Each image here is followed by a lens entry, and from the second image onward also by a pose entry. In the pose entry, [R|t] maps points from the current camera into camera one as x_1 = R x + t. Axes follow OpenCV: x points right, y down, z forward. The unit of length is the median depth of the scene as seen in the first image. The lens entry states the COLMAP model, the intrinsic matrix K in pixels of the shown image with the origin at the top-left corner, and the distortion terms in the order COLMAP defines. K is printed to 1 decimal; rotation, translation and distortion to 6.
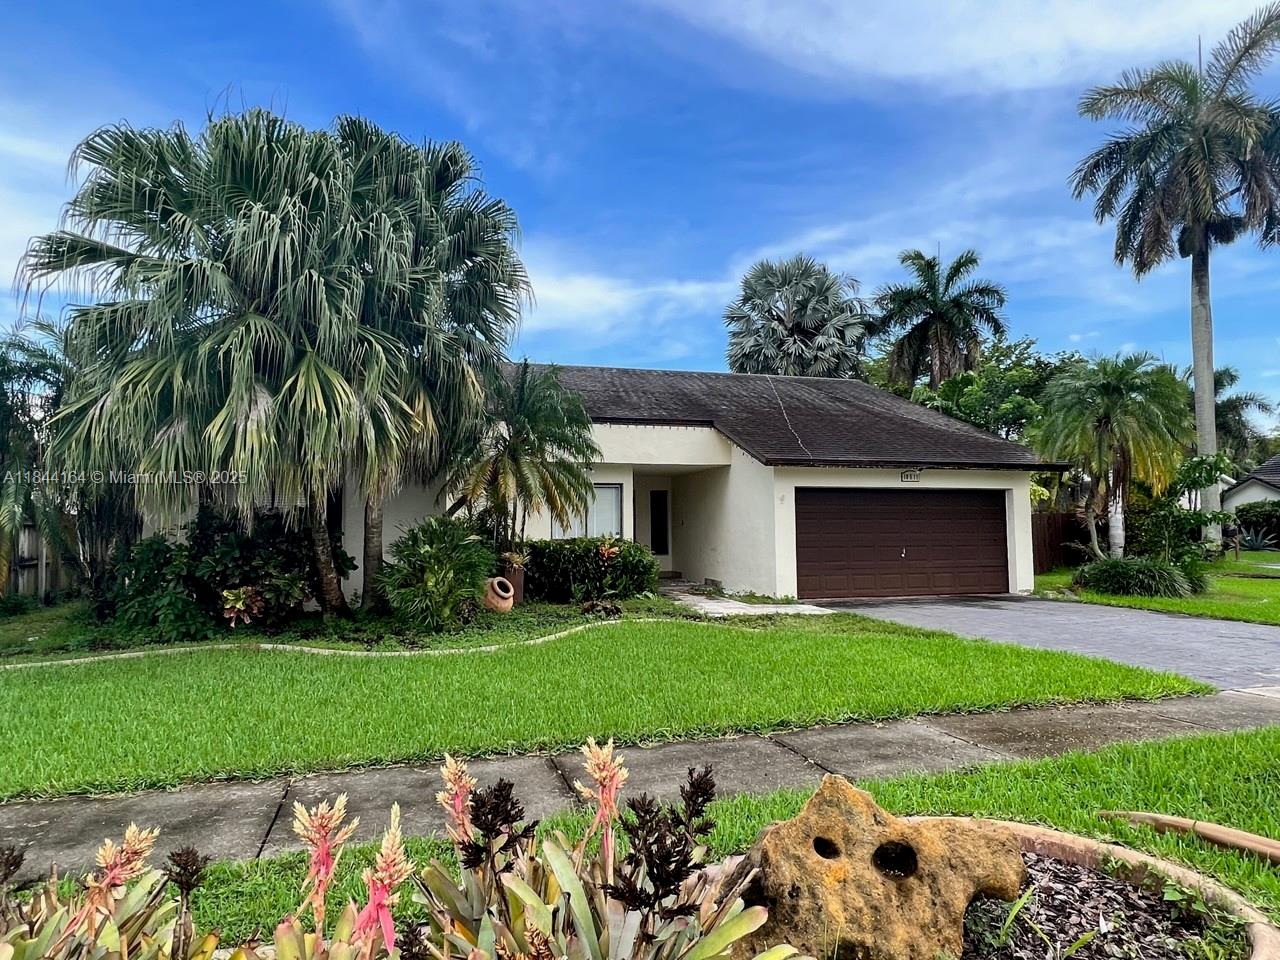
lens RADIAL K [[747.0, 0, 640.0], [0, 747.0, 480.0], [0, 0, 1]] dist [-0.016037, 0.000452]
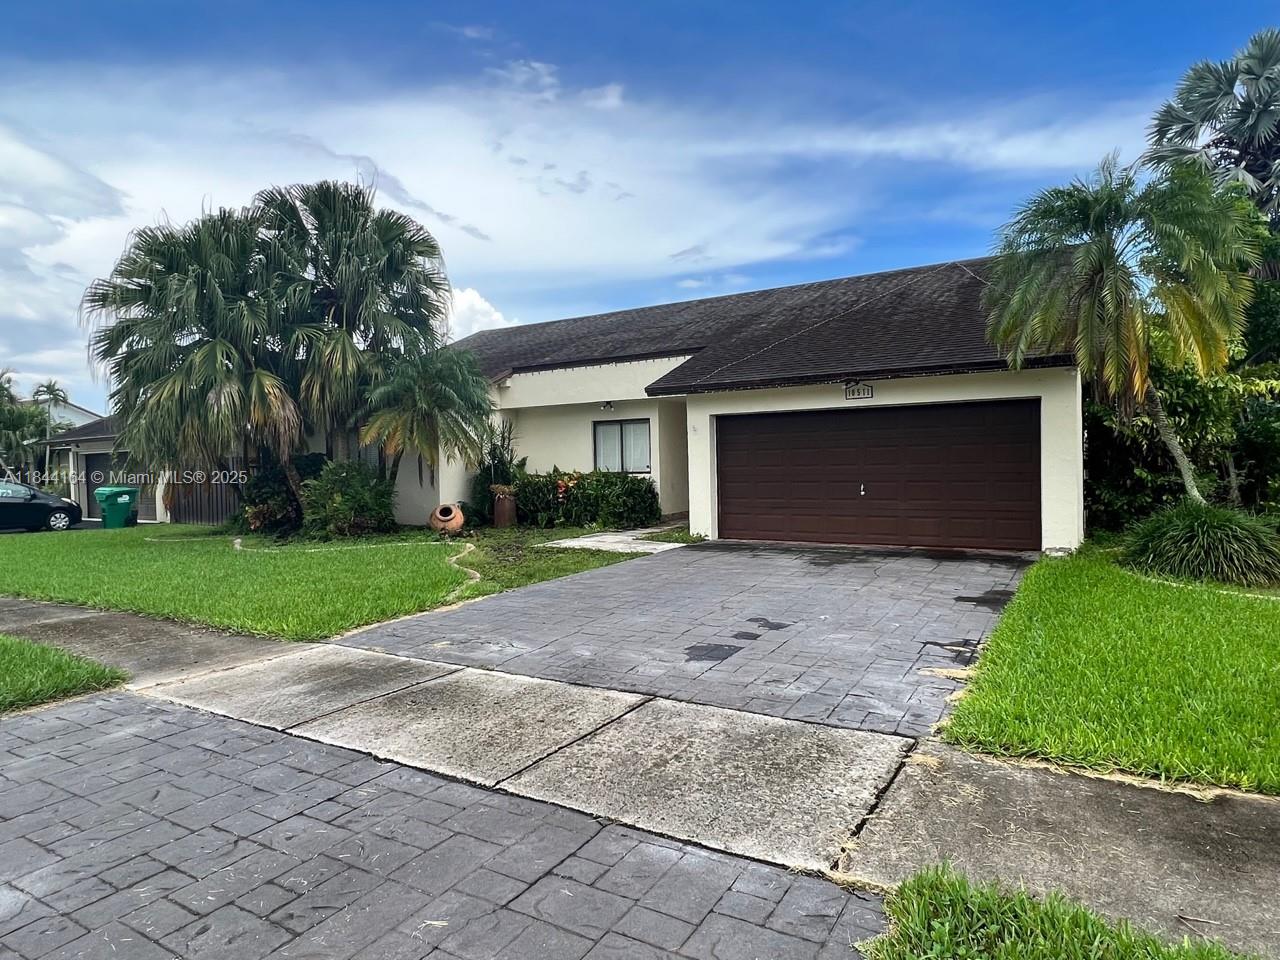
lens RADIAL K [[747.0, 0, 640.0], [0, 747.0, 480.0], [0, 0, 1]] dist [-0.016037, 0.000452]
pose [[0.679839, 0.010417, -0.733288, 0.776793], [0.085894, 0.991886, 0.093724, -0.006398], [0.728314, -0.126703, 0.673428, 0.305956]]
